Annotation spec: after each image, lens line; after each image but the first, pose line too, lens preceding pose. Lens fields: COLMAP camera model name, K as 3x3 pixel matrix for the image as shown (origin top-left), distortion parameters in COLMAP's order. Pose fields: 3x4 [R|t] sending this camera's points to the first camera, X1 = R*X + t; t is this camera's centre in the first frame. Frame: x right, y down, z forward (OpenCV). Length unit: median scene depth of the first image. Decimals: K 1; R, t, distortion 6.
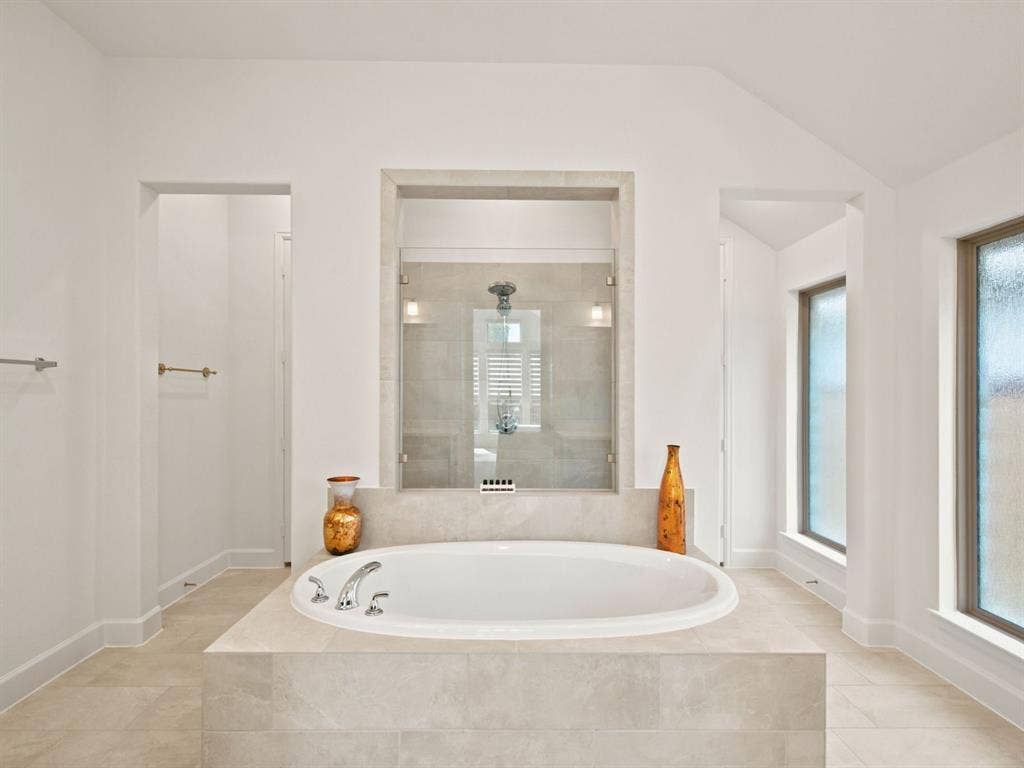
lens RADIAL K [[517.2, 0, 510.4], [0, 517.2, 387.2], [0, 0, 1]] dist [0.006703, -0.004815]
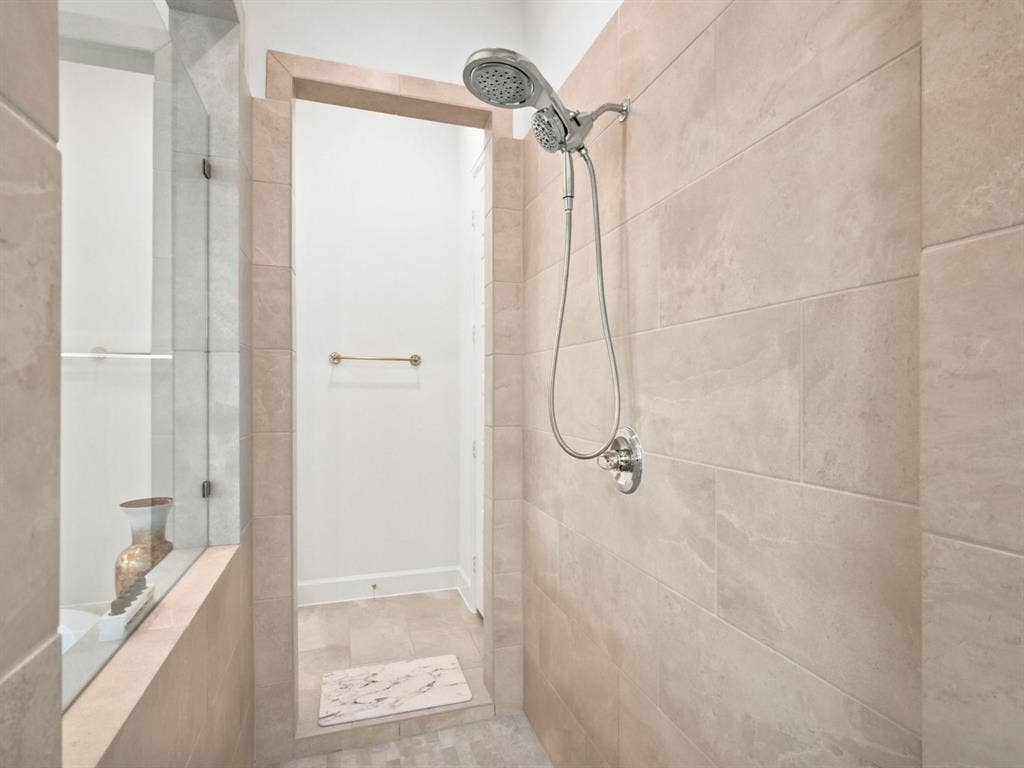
lens RADIAL K [[517.2, 0, 511.2], [0, 517.2, 385.5], [0, 0, 1]] dist [0.006703, -0.004815]
pose [[0.296600, -0.011867, -0.954928, 0.344331], [0.004900, 0.999929, -0.010905, 0.027325], [0.954989, -0.001444, 0.296637, 0.944119]]
